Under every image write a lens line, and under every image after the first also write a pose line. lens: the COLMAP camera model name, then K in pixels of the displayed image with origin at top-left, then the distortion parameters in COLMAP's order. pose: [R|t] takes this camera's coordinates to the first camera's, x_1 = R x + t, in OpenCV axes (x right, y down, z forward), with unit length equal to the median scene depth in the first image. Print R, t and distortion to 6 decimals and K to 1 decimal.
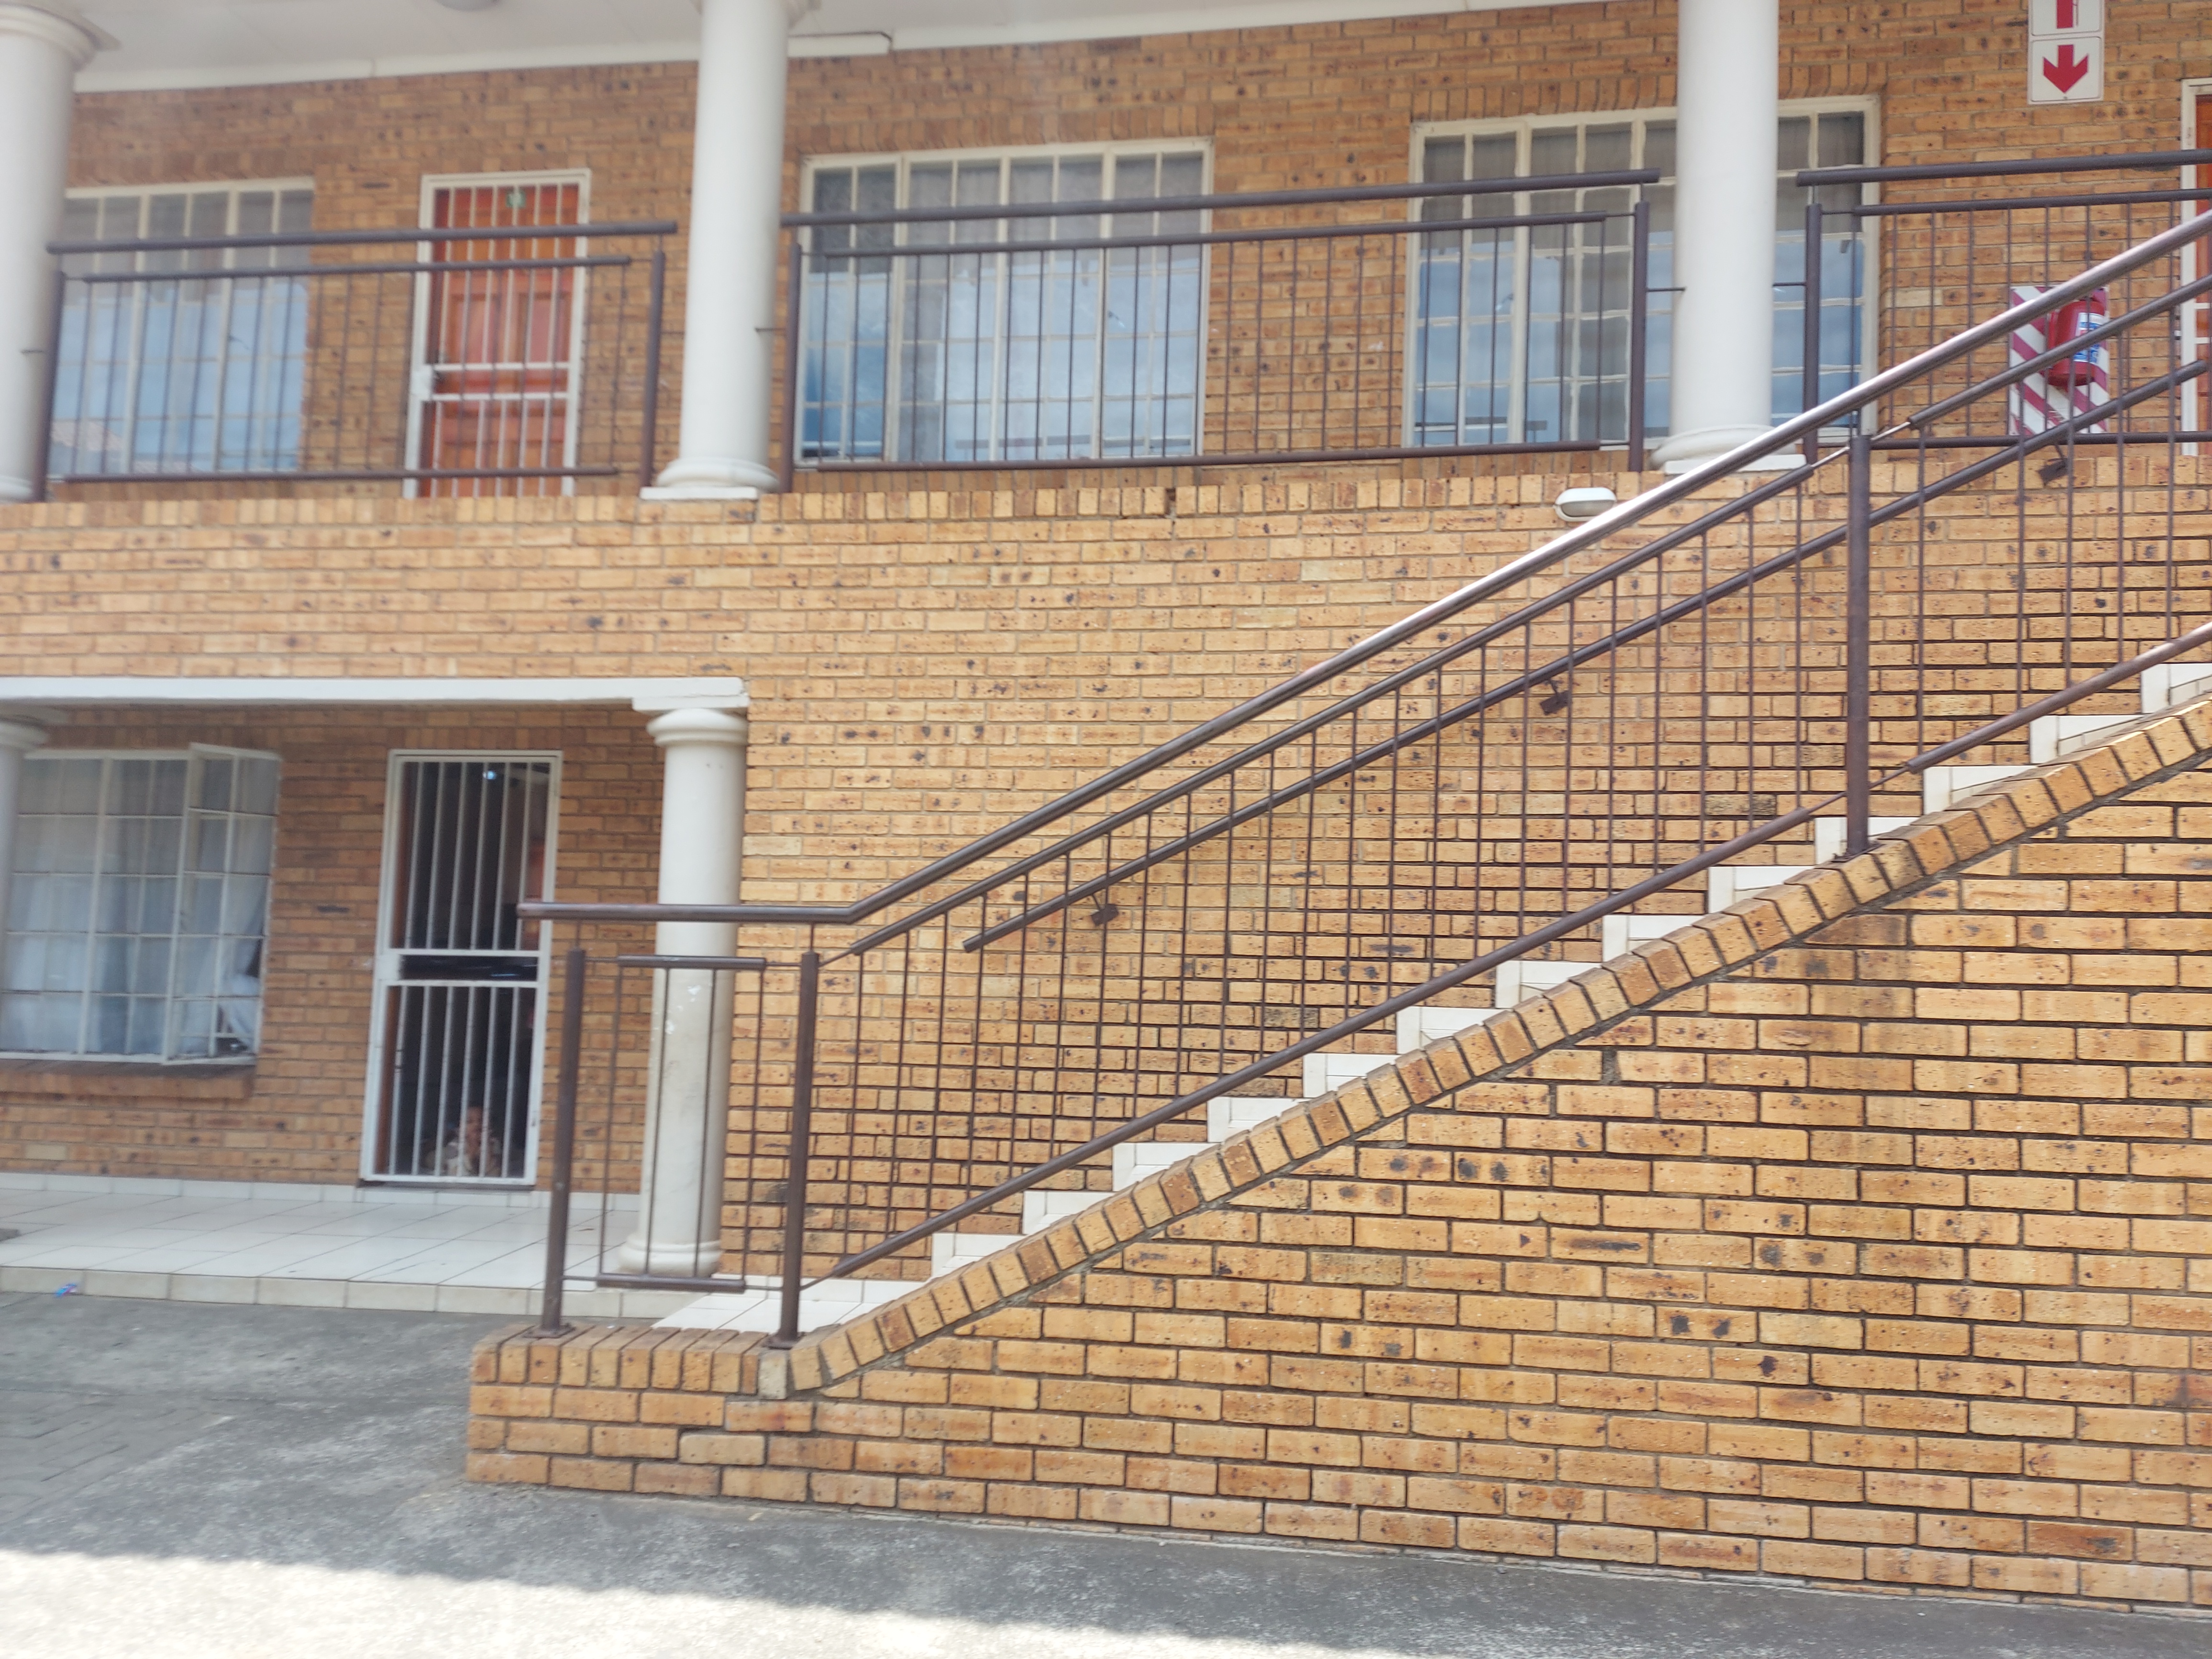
lens RADIAL K [[1534.2, 0, 1108.6], [0, 1534.2, 819.8], [0, 0, 1]] dist [0.072887, -0.057142]
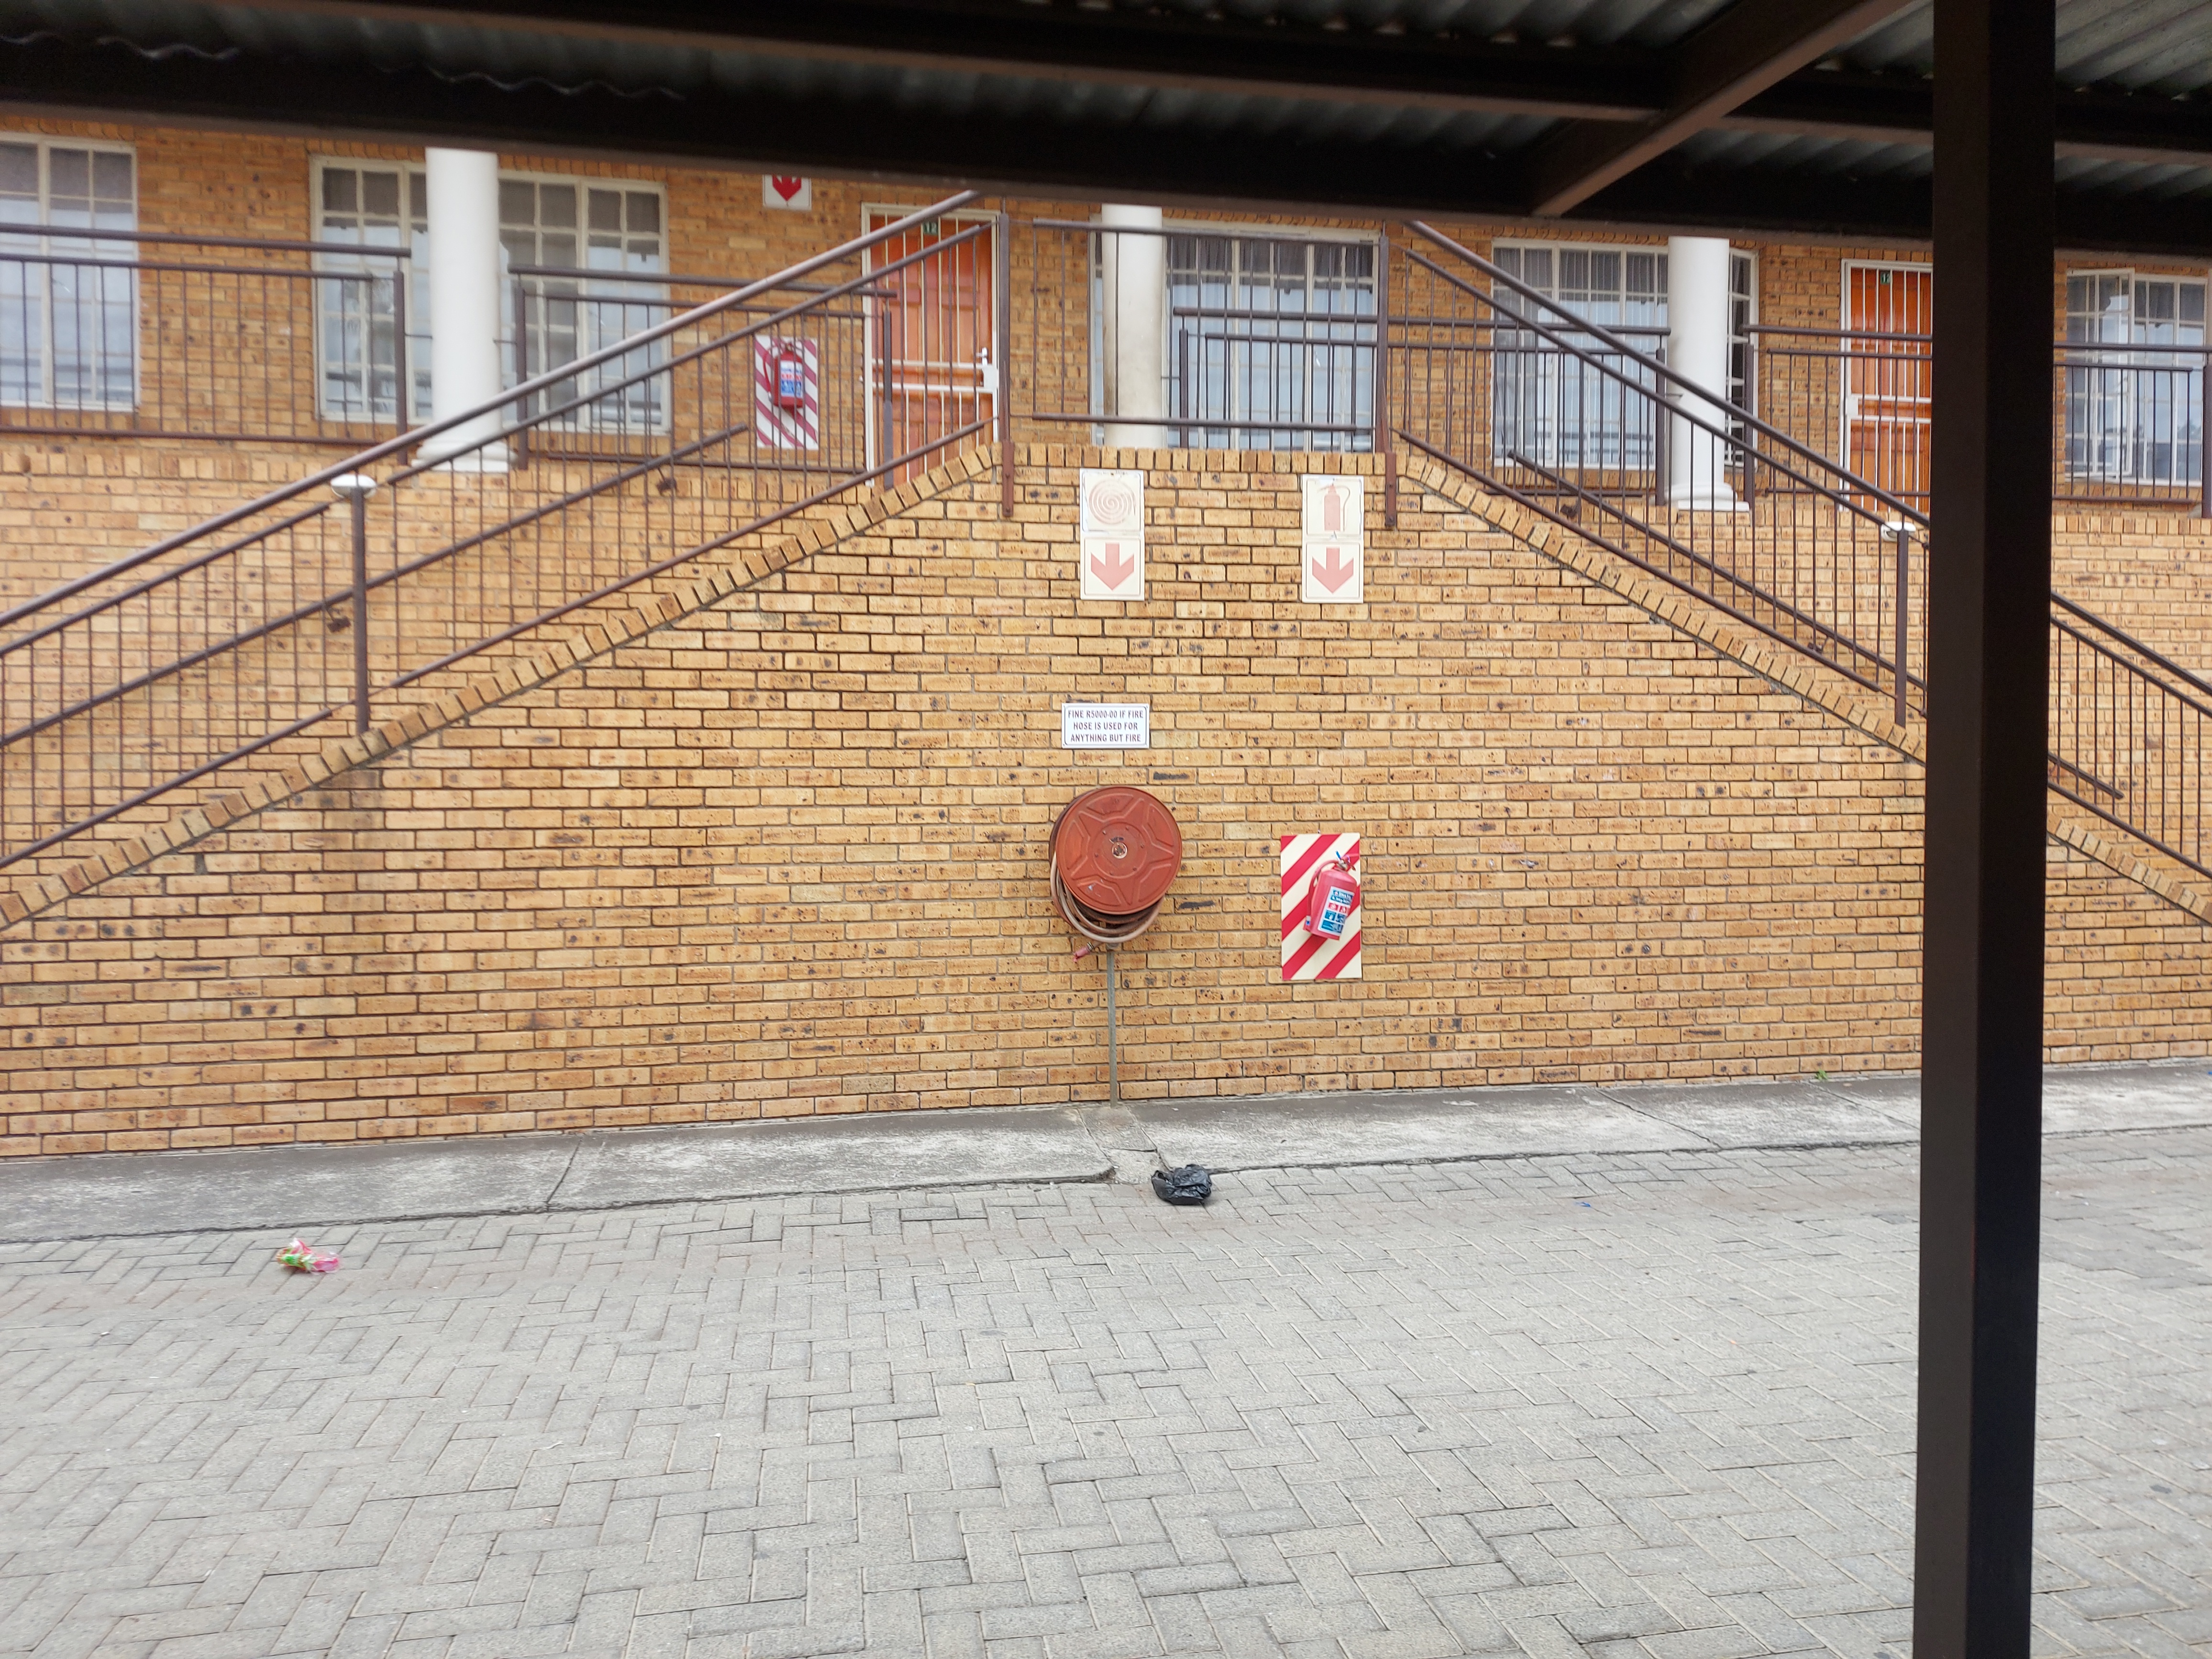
lens RADIAL K [[1534.2, 0, 1117.9], [0, 1534.2, 833.8], [0, 0, 1]] dist [0.072887, -0.057142]
pose [[0.944447, -0.031269, 0.327172, 0.719273], [-0.004125, 0.994258, 0.106934, -0.058194], [-0.328637, -0.102343, 0.938895, -0.919192]]
